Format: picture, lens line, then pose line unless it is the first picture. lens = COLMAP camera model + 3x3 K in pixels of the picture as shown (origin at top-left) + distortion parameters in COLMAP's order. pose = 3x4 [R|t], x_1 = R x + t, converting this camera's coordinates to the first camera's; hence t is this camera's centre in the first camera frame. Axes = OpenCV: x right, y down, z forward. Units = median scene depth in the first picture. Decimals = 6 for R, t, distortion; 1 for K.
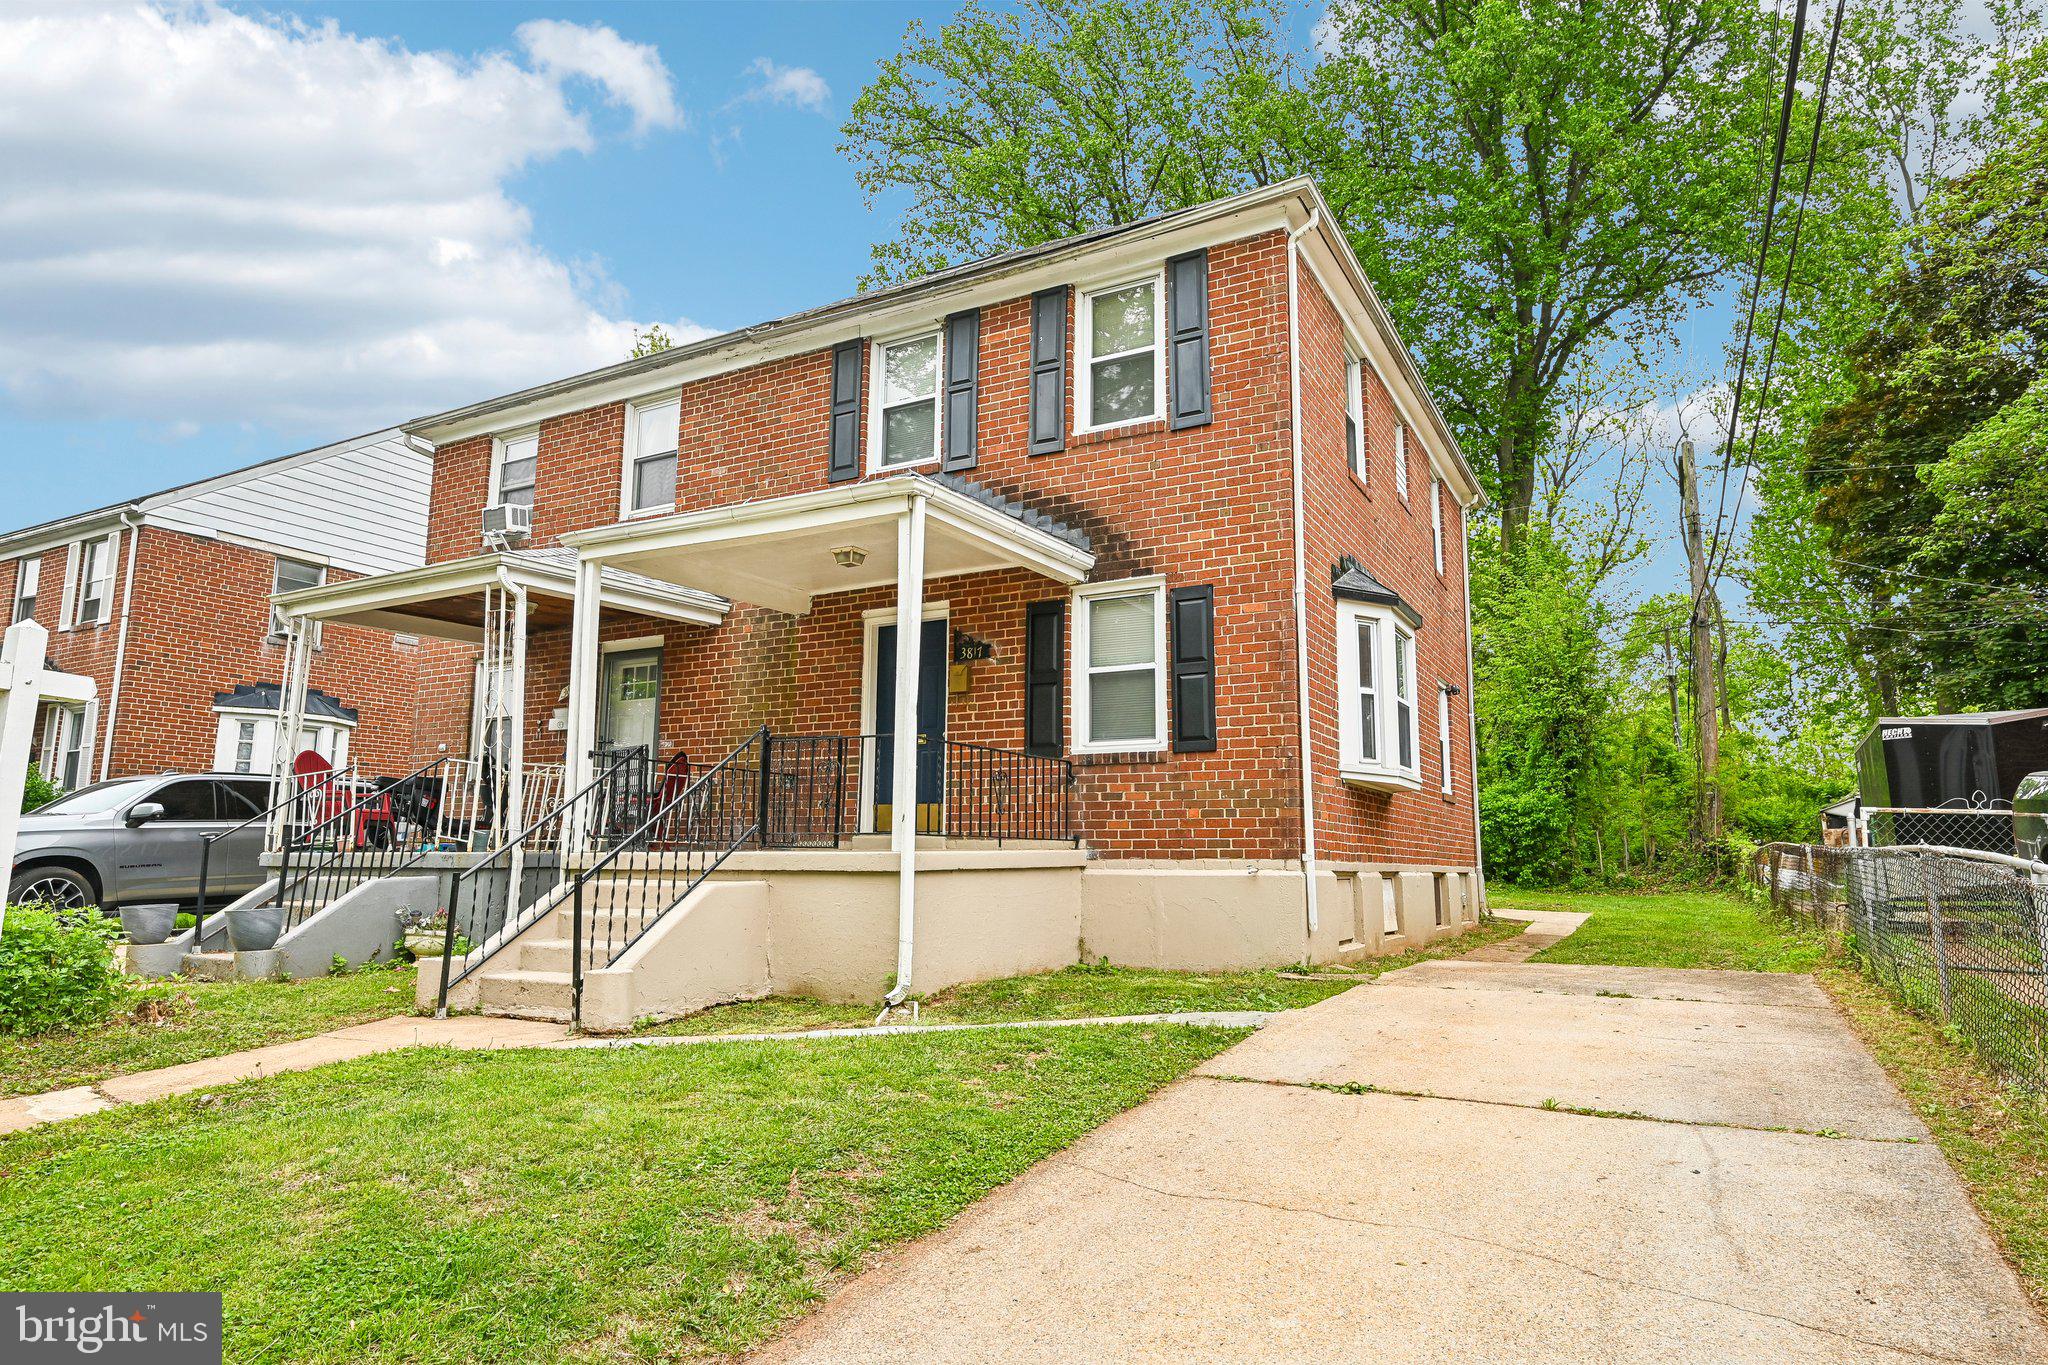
lens RADIAL K [[1176.7, 0, 1036.4], [0, 1176.7, 682.9], [0, 0, 1]] dist [-0.002966, -0.000275]
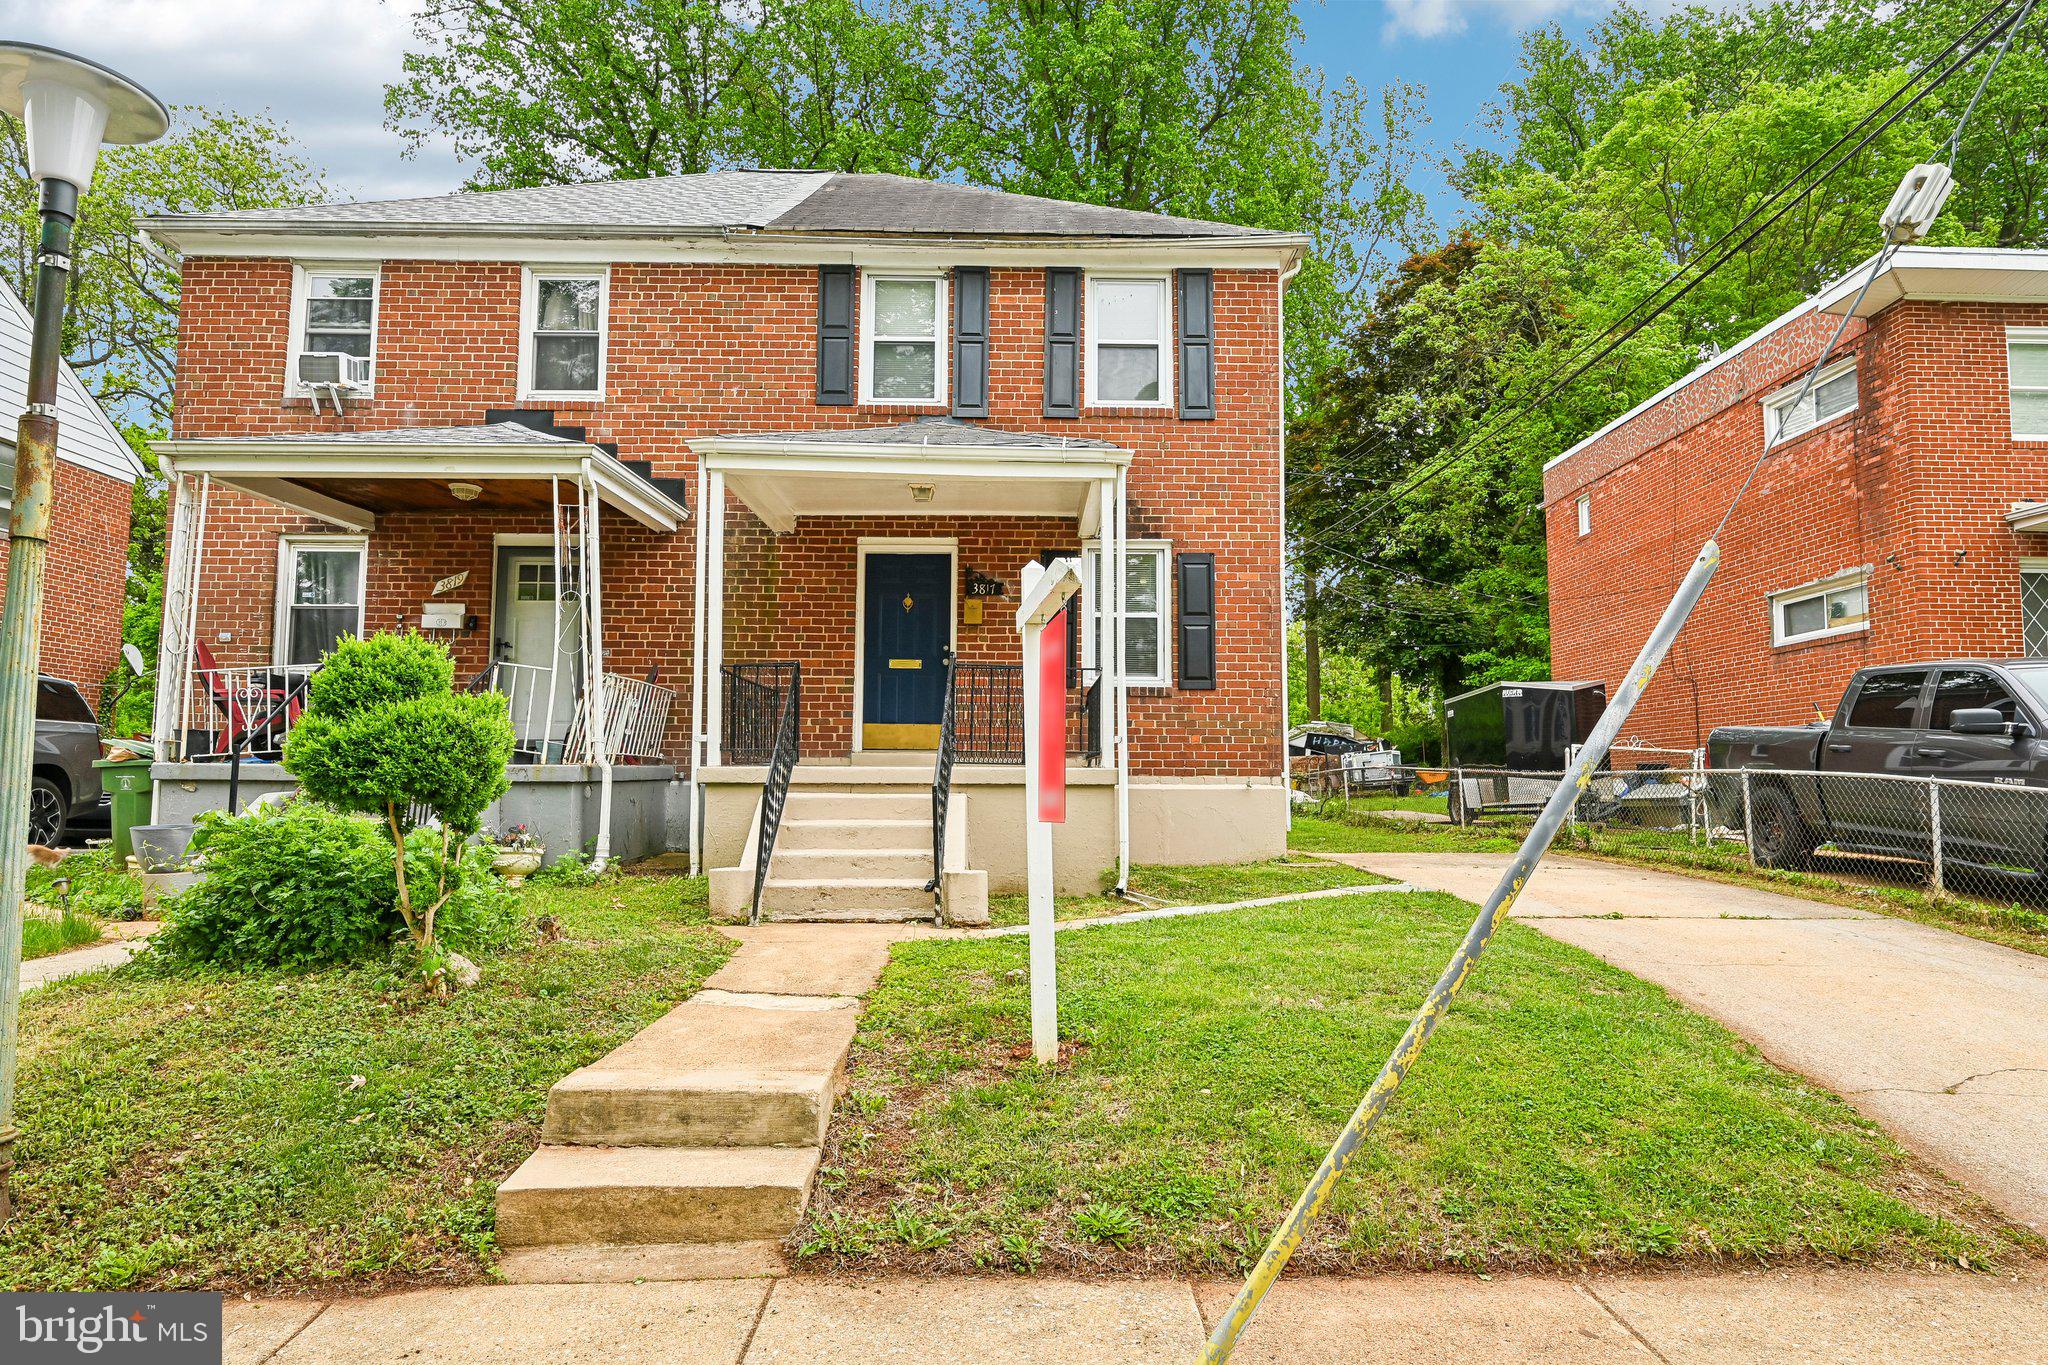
lens RADIAL K [[1176.7, 0, 1097.5], [0, 1176.7, 683.5], [0, 0, 1]] dist [-0.002966, -0.000275]
pose [[0.869766, 0.044202, 0.491480, -0.497539], [-0.076588, 0.996003, 0.045960, 0.003609], [-0.487484, -0.077616, 0.869675, -0.014541]]
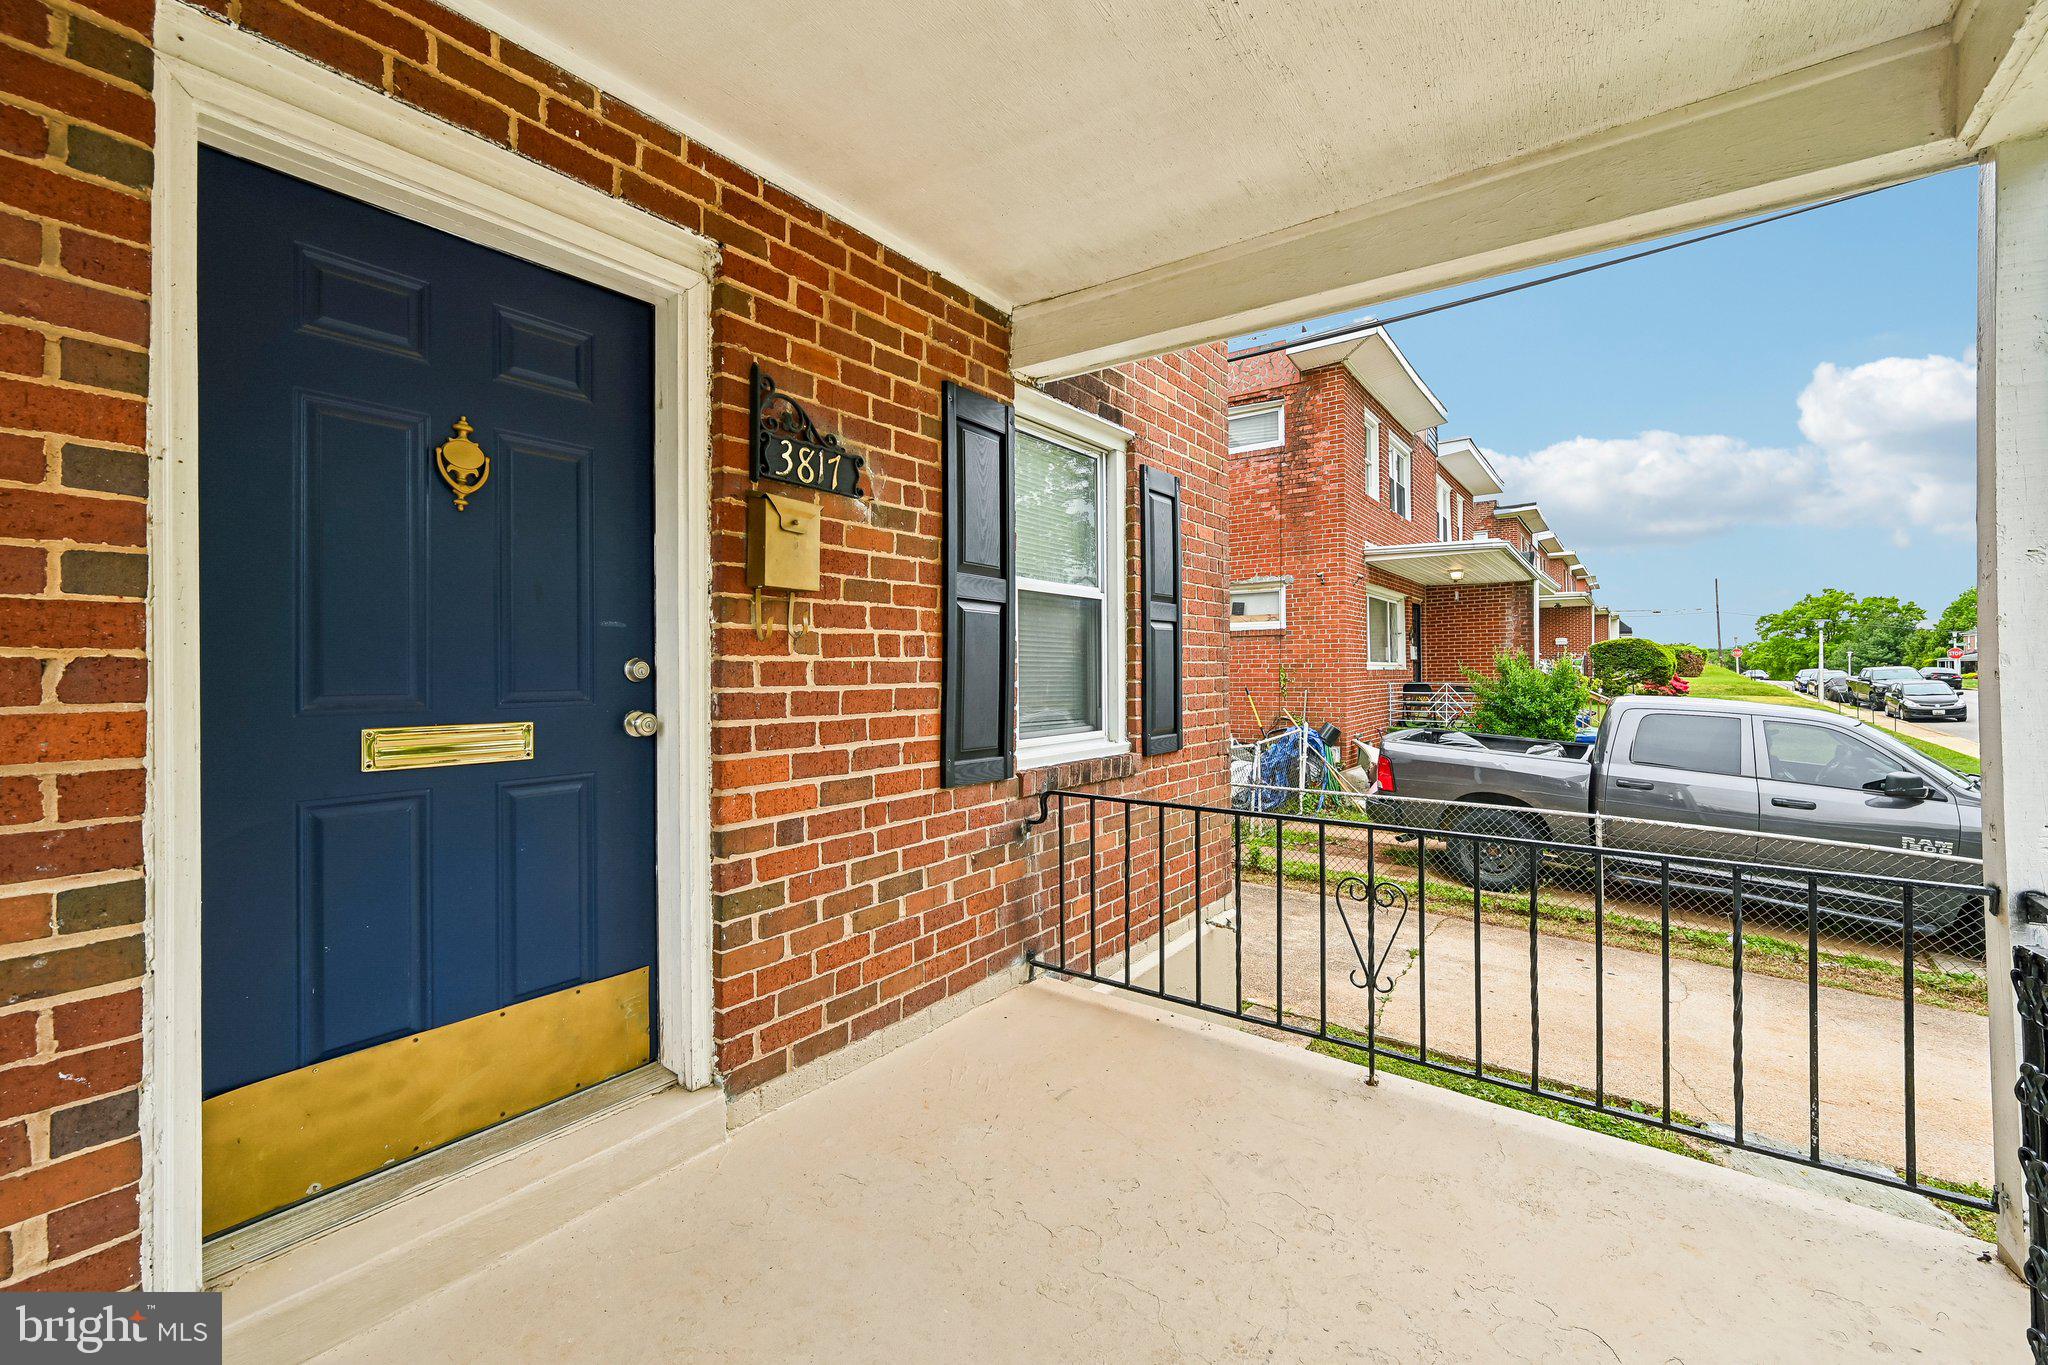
lens RADIAL K [[808.0, 0, 1013.9], [0, 808.0, 662.2], [0, 0, 1]] dist [-0.000893, 0.000225]
pose [[0.161650, 0.003058, 0.986843, -0.255607], [-0.143378, 0.989457, 0.020420, 0.013569], [-0.976377, -0.144793, 0.160385, 0.903412]]
